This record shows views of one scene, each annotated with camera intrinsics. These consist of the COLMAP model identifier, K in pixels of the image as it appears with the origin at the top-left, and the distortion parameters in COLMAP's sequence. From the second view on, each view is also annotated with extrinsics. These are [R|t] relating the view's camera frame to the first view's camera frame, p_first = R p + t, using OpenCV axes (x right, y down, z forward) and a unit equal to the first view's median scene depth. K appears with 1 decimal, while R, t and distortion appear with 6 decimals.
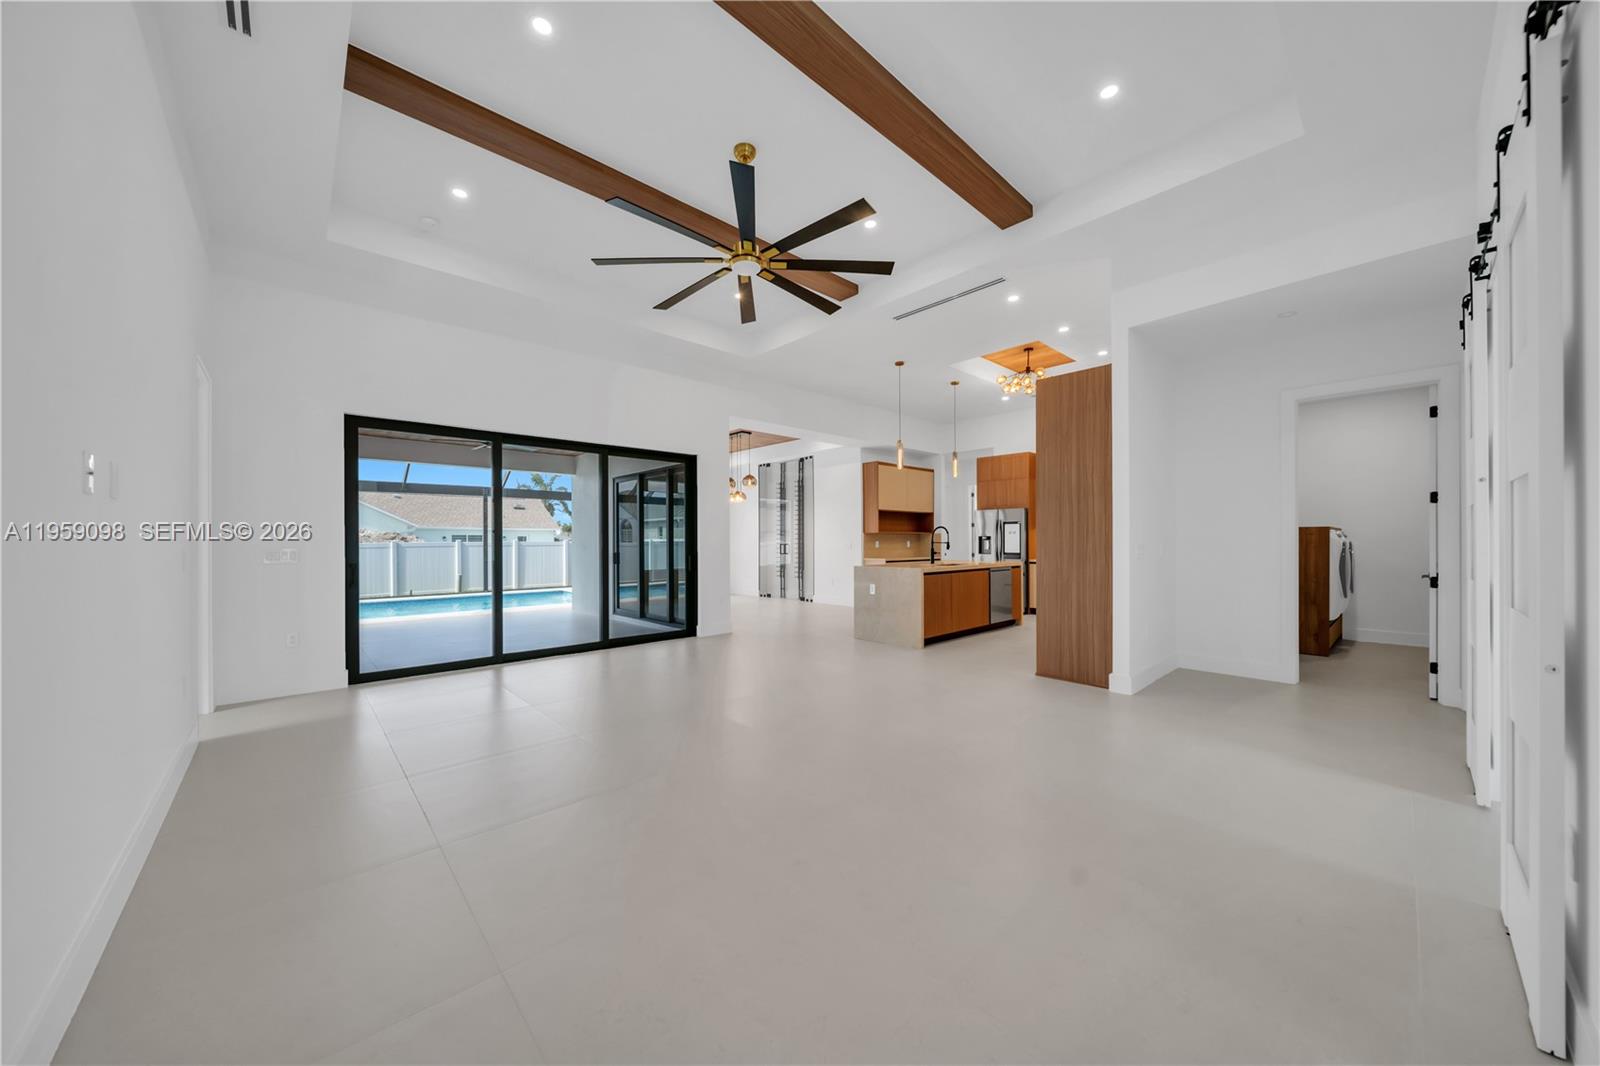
lens RADIAL K [[551.6, 0, 806.8], [0, 551.6, 535.6], [0, 0, 1]] dist [-0.002154, -0.000691]
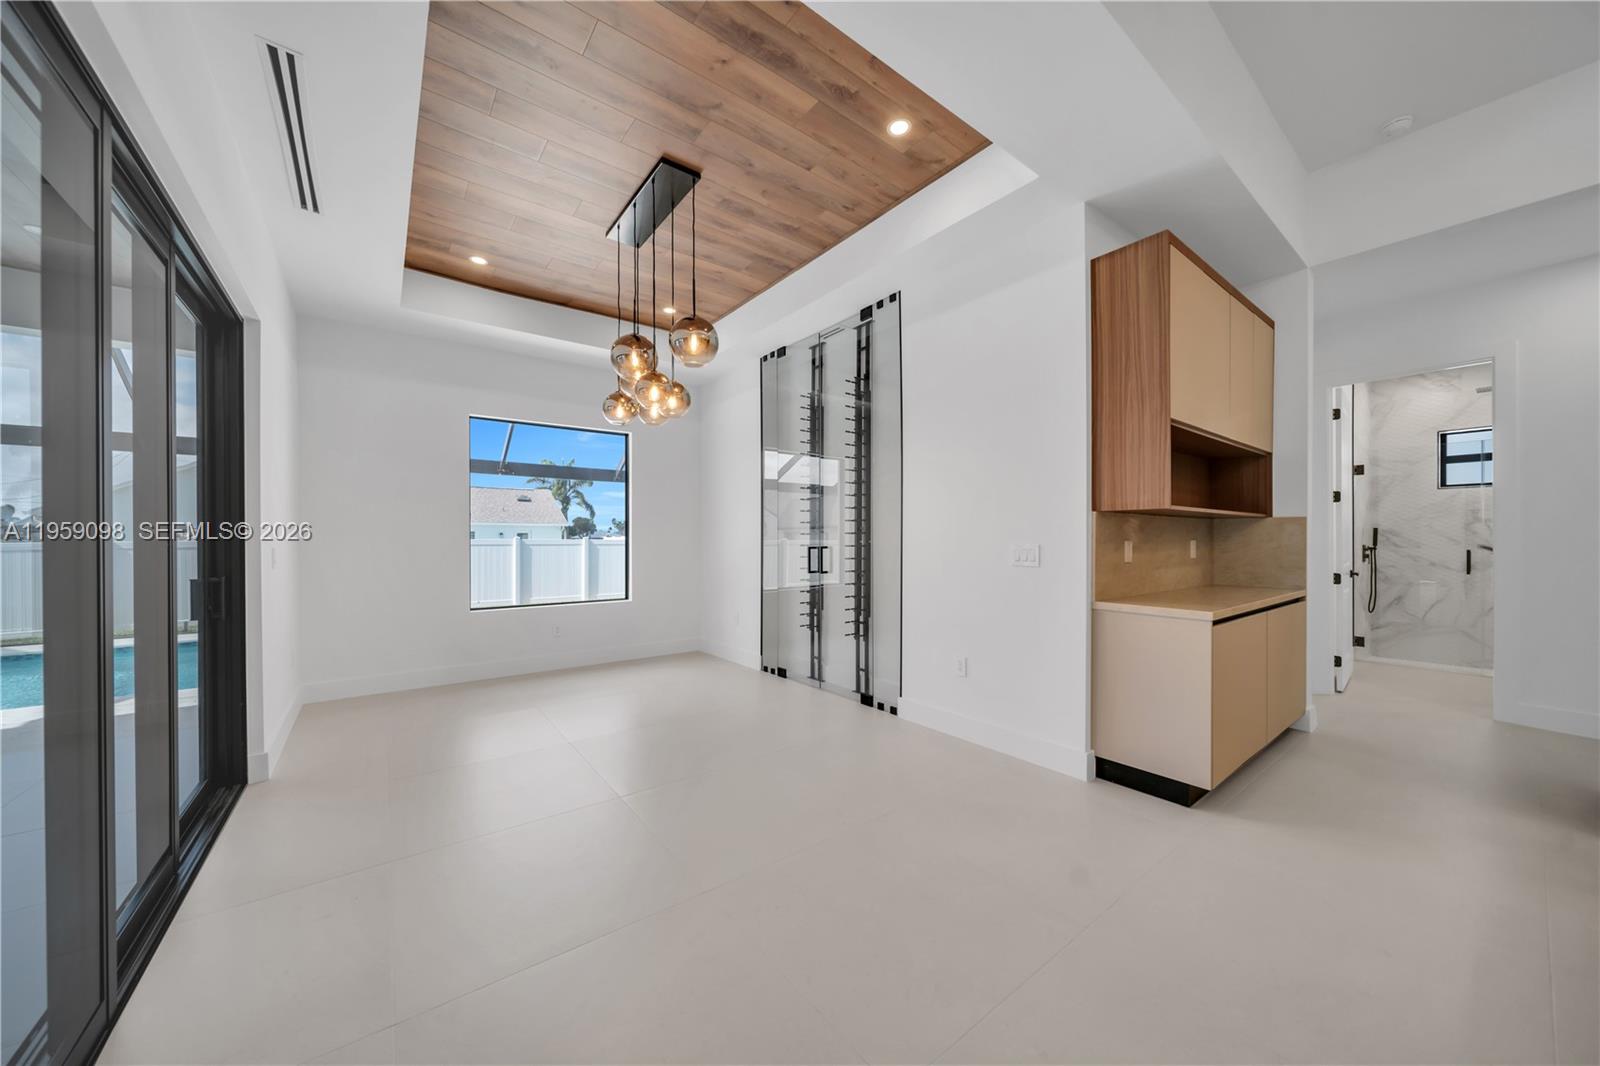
lens RADIAL K [[551.6, 0, 798.6], [0, 551.6, 540.1], [0, 0, 1]] dist [-0.002154, -0.000691]
pose [[0.995448, 0.001863, -0.095284, -0.018082], [-0.000802, 0.999937, 0.011182, 0.006071], [0.095299, -0.011054, 0.995387, 0.616869]]
